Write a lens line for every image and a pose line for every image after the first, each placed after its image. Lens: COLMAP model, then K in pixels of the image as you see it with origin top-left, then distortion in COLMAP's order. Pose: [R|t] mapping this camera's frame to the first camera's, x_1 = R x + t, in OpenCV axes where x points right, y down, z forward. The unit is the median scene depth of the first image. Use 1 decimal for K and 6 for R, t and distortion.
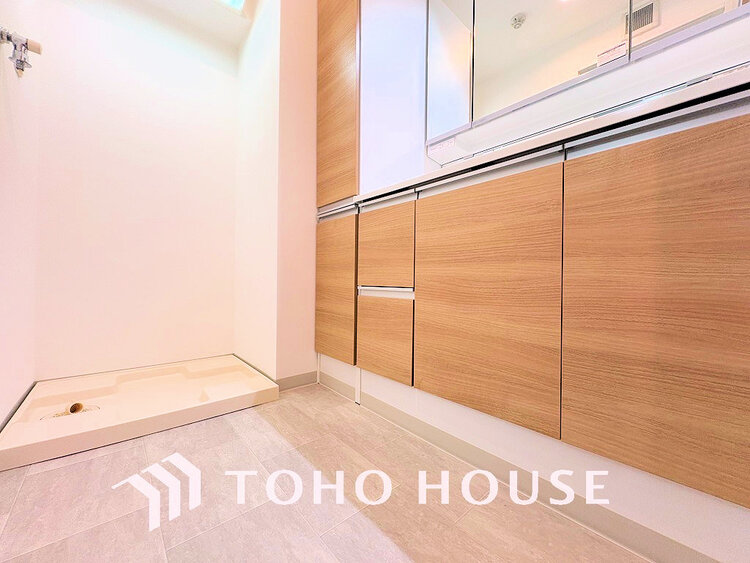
lens RADIAL K [[299.0, 0, 377.3], [0, 299.0, 281.6], [0, 0, 1]] dist [0.000236, 0.001113]
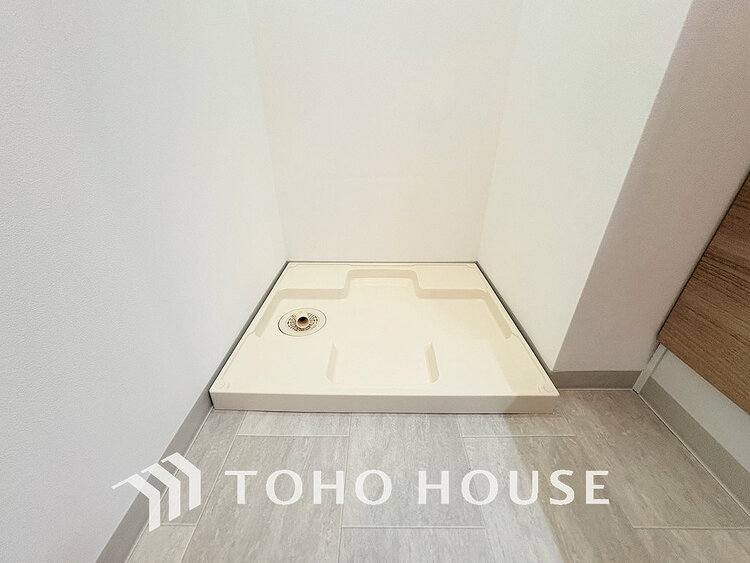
lens RADIAL K [[299.0, 0, 375.5], [0, 299.0, 285.7], [0, 0, 1]] dist [0.000236, 0.001113]
pose [[0.744335, 0.313431, -0.589683, -0.382251], [0.004262, 0.880768, 0.473530, -0.071015], [0.667792, -0.354978, 0.654251, 0.621418]]
